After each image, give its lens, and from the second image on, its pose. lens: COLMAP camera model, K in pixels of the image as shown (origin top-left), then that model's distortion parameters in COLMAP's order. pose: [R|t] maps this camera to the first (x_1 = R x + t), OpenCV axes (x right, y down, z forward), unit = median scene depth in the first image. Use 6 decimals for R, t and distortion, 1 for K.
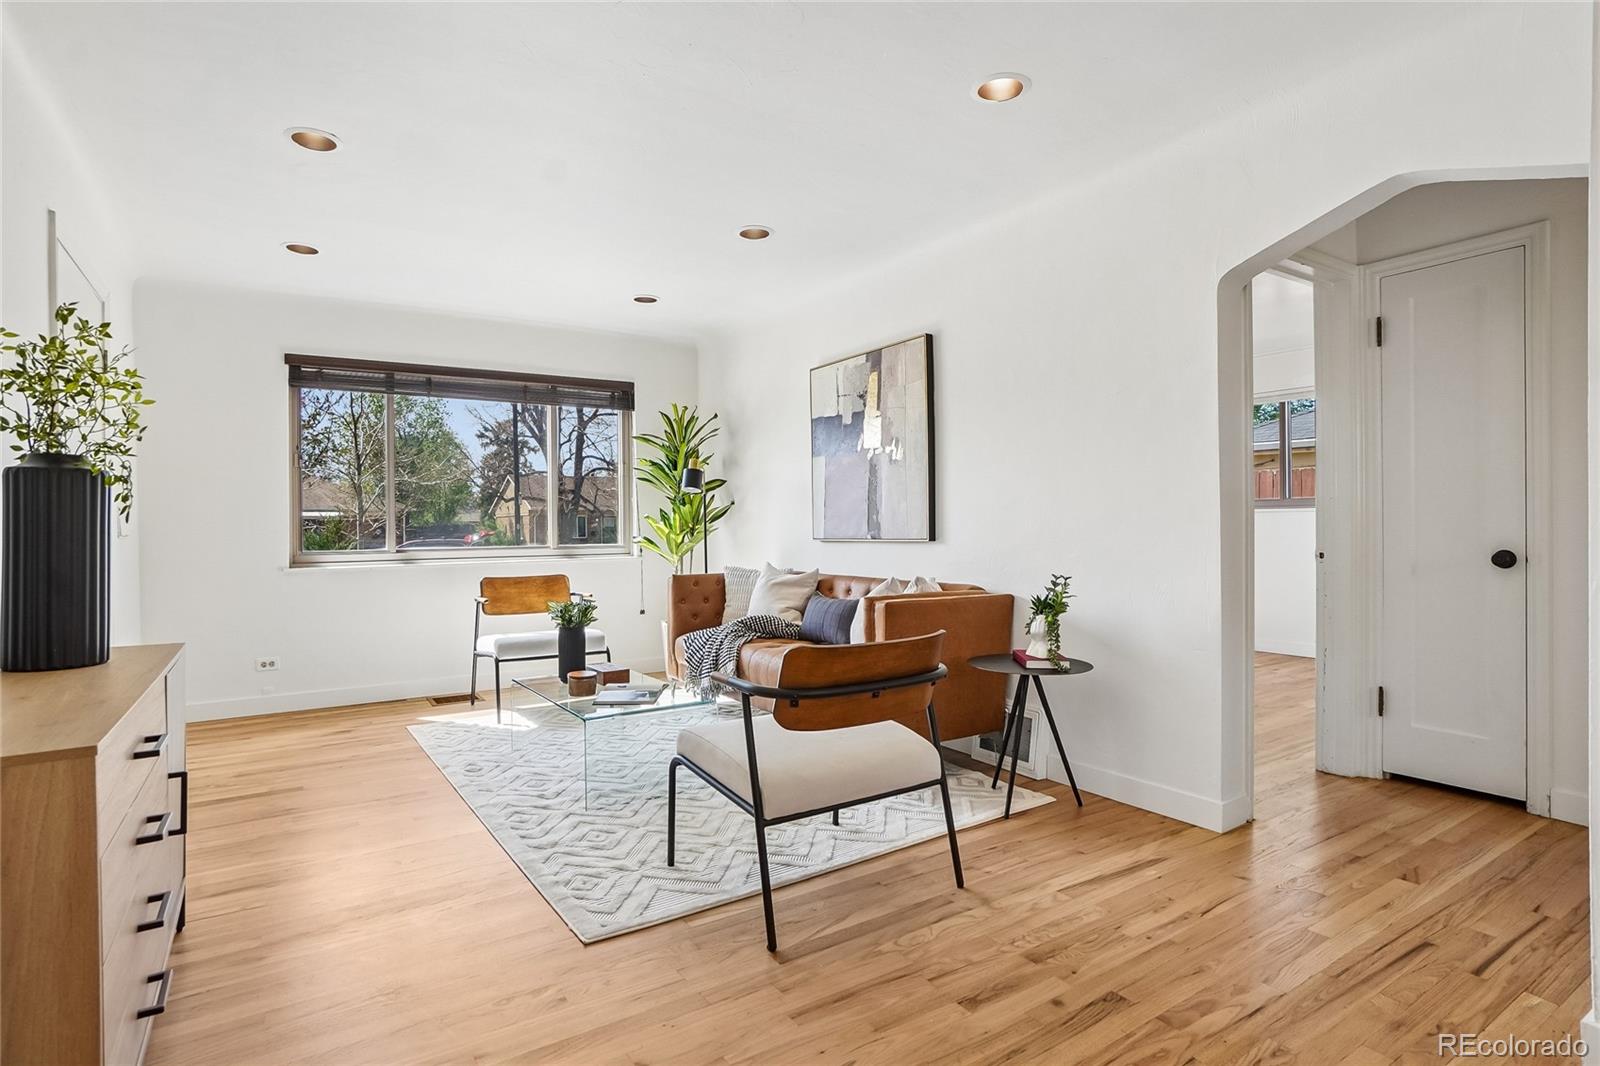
lens RADIAL K [[819.6, 0, 797.2], [0, 819.6, 521.5], [0, 0, 1]] dist [-0.046498, 0.025222]
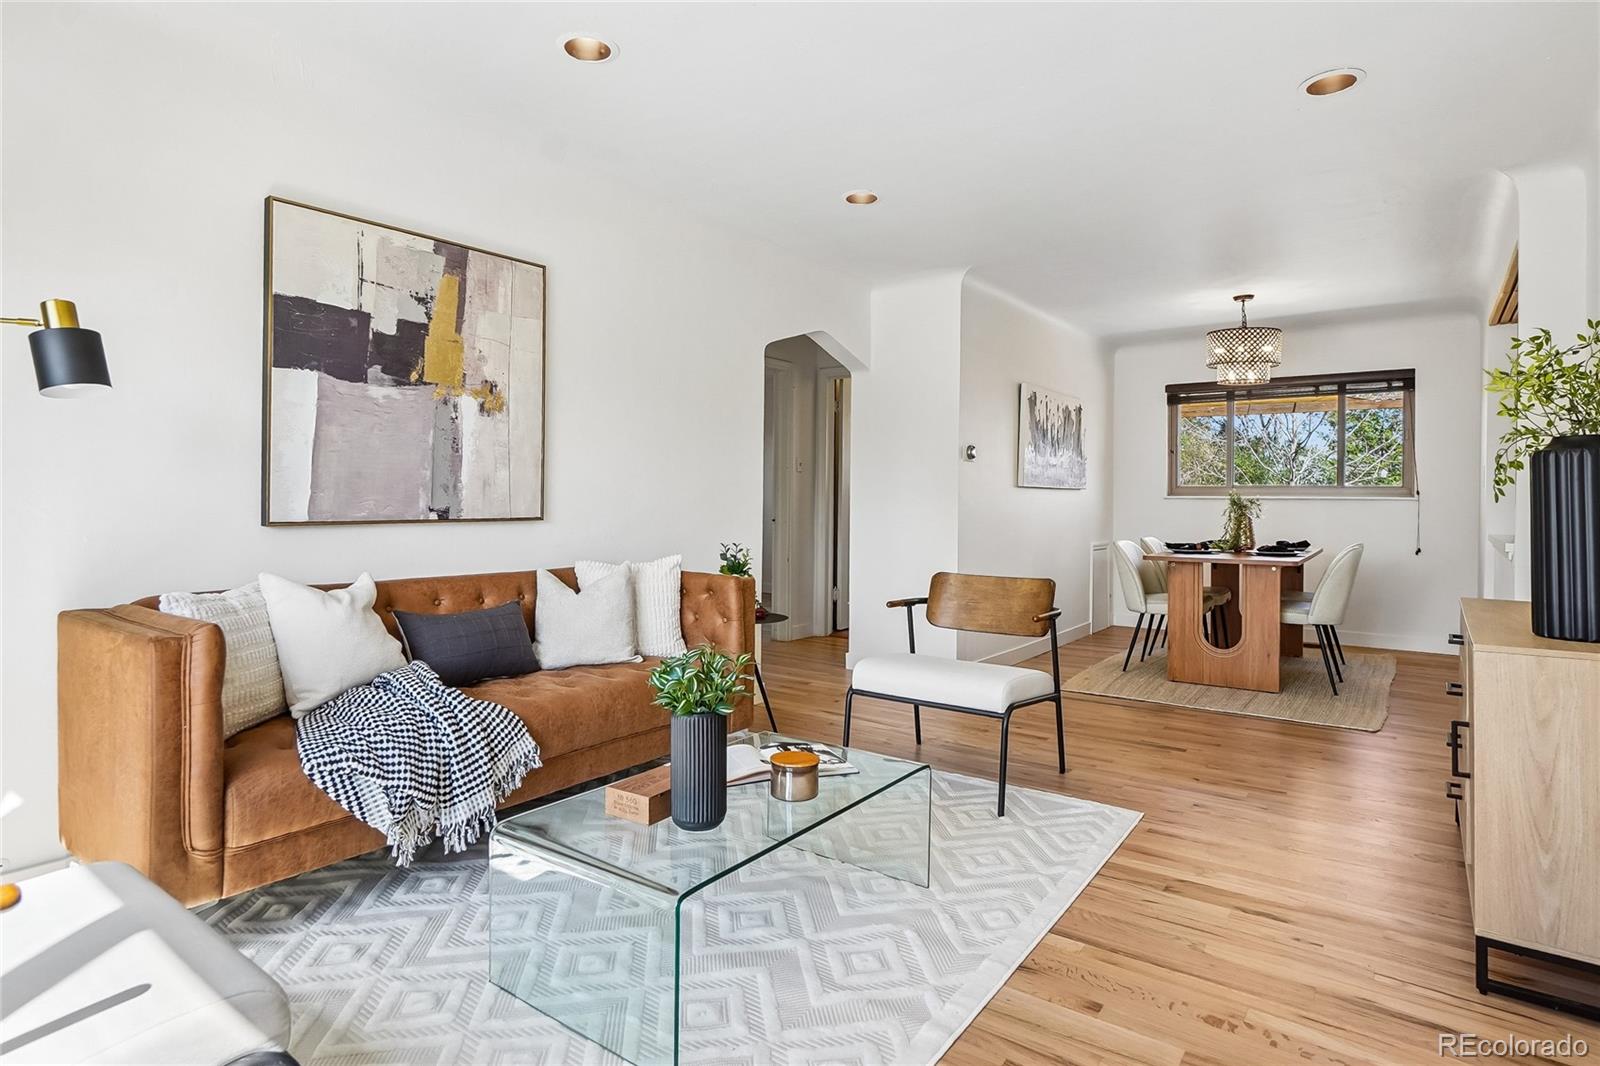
lens RADIAL K [[843.8, 0, 786.7], [0, 843.8, 503.4], [0, 0, 1]] dist [-0.049270, 0.027976]
pose [[-0.331317, 0.004507, 0.943509, -0.644665], [-0.011829, 0.999890, -0.008931, 0.010604], [-0.943445, -0.014120, -0.331227, 0.948652]]
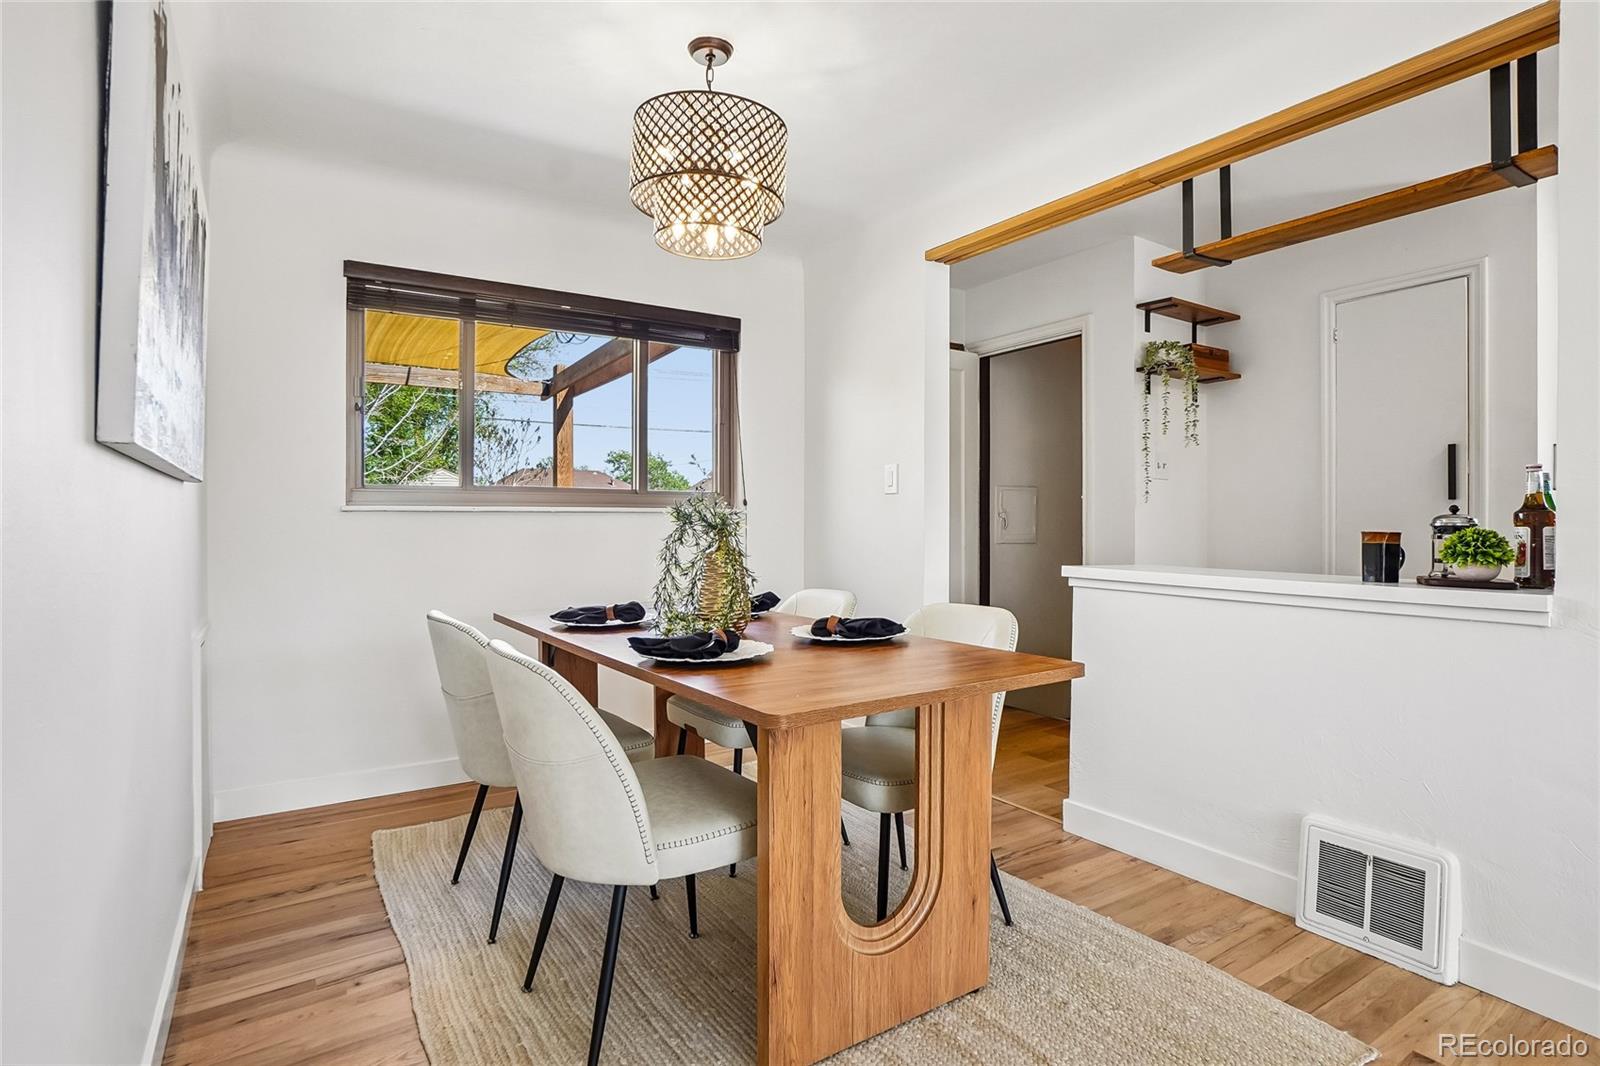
lens RADIAL K [[819.6, 0, 797.2], [0, 819.6, 521.5], [0, 0, 1]] dist [-0.046498, 0.025222]
pose [[-0.999932, 0.011267, 0.003128, 0.247586], [0.011249, 0.999921, -0.005642, -0.004426], [-0.003191, -0.005606, -0.999979, 0.421916]]
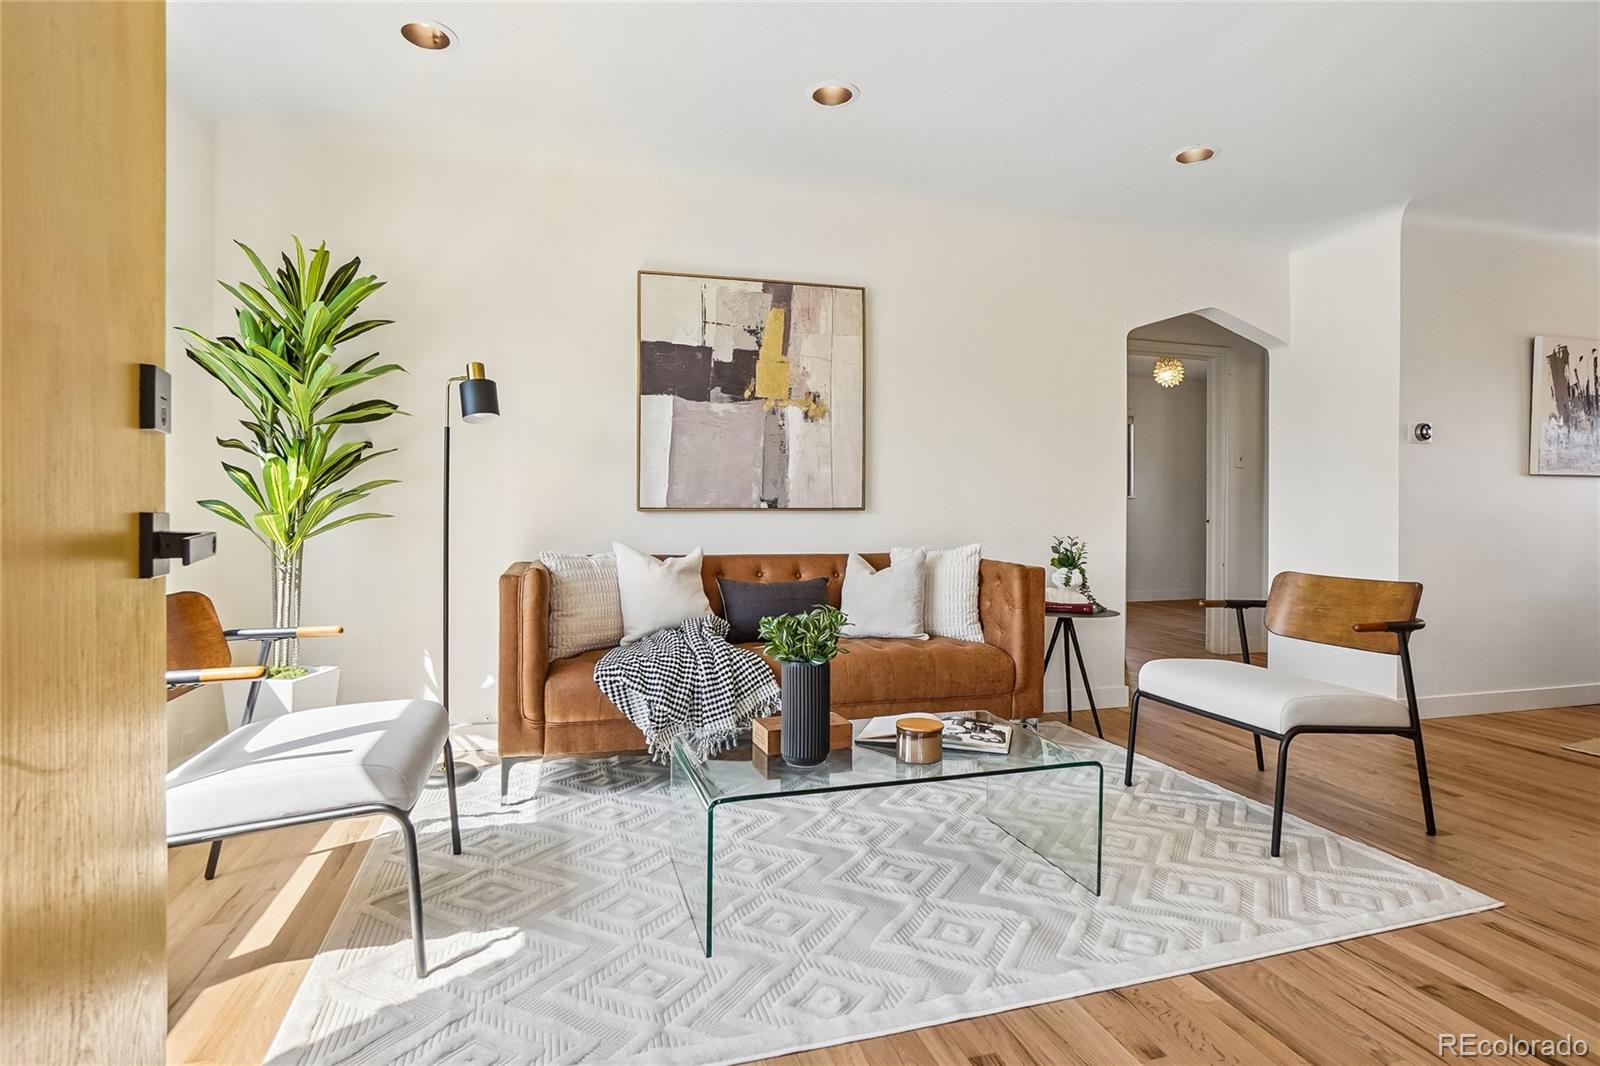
lens RADIAL K [[813.3, 0, 803.0], [0, 813.3, 511.6], [0, 0, 1]] dist [-0.045120, 0.023249]
pose [[0.297198, 0.010074, 0.954763, -0.674237], [-0.013916, 0.999884, -0.006218, 0.029018], [-0.954715, -0.011439, 0.297304, 0.715784]]
